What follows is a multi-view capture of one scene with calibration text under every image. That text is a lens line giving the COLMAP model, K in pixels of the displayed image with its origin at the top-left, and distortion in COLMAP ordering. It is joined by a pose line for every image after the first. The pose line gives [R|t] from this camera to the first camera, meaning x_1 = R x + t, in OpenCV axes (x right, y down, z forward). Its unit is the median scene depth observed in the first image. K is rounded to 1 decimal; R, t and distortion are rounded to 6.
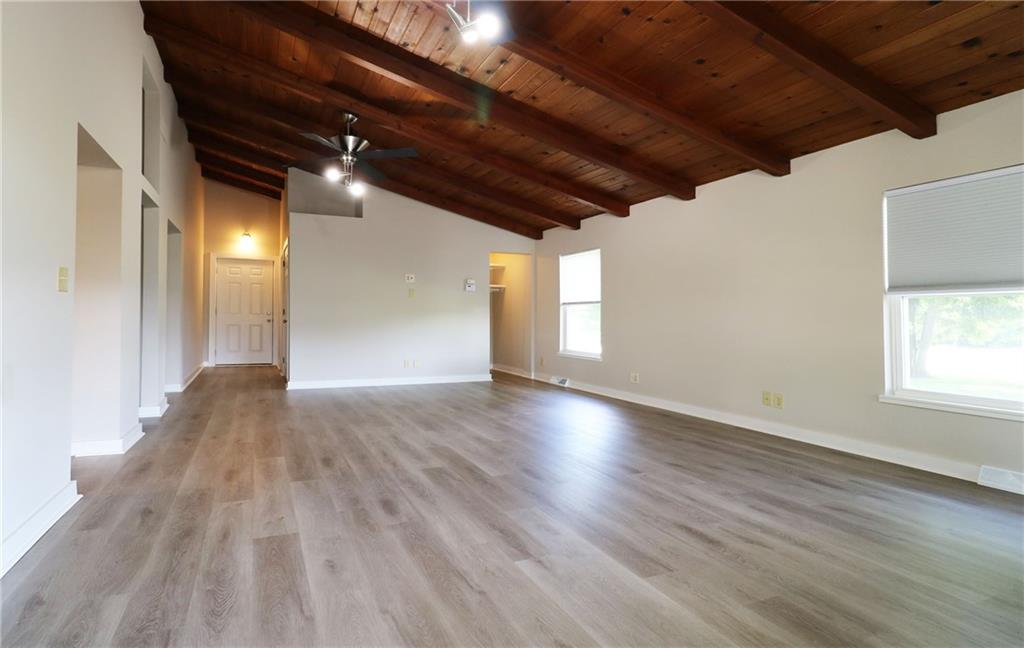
lens RADIAL K [[506.0, 0, 510.7], [0, 506.0, 308.4], [0, 0, 1]] dist [-0.000620, -0.000214]
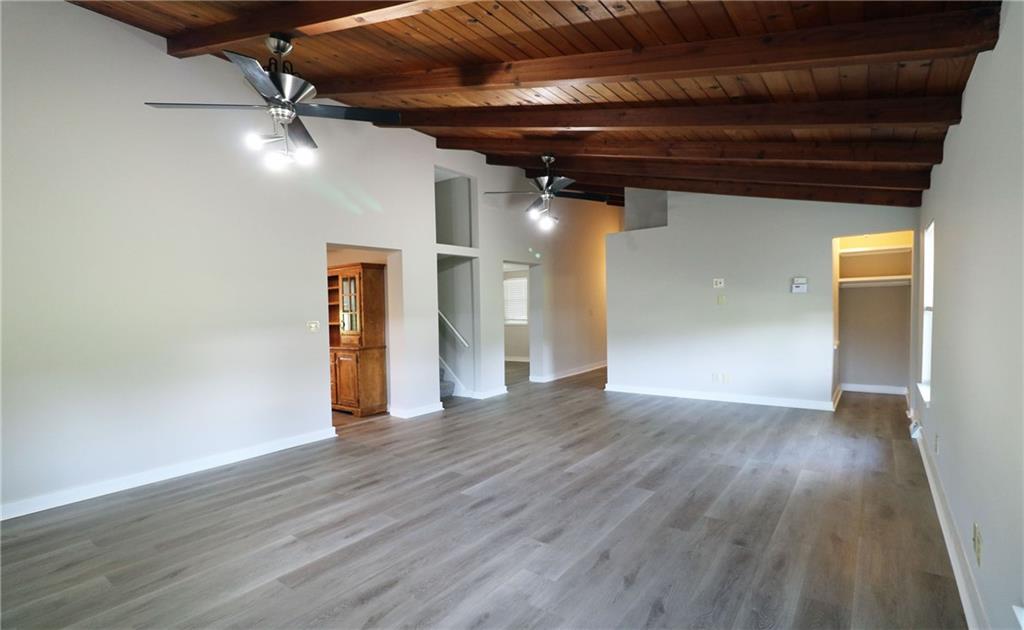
lens RADIAL K [[517.2, 0, 512.0], [0, 517.2, 315.0], [0, 0, 1]] dist [0.002761, 0.000306]
pose [[0.473813, -0.004755, -0.880612, 1.204175], [0.042823, 0.998927, 0.017647, -0.094998], [0.879583, -0.046072, 0.473508, 0.660435]]
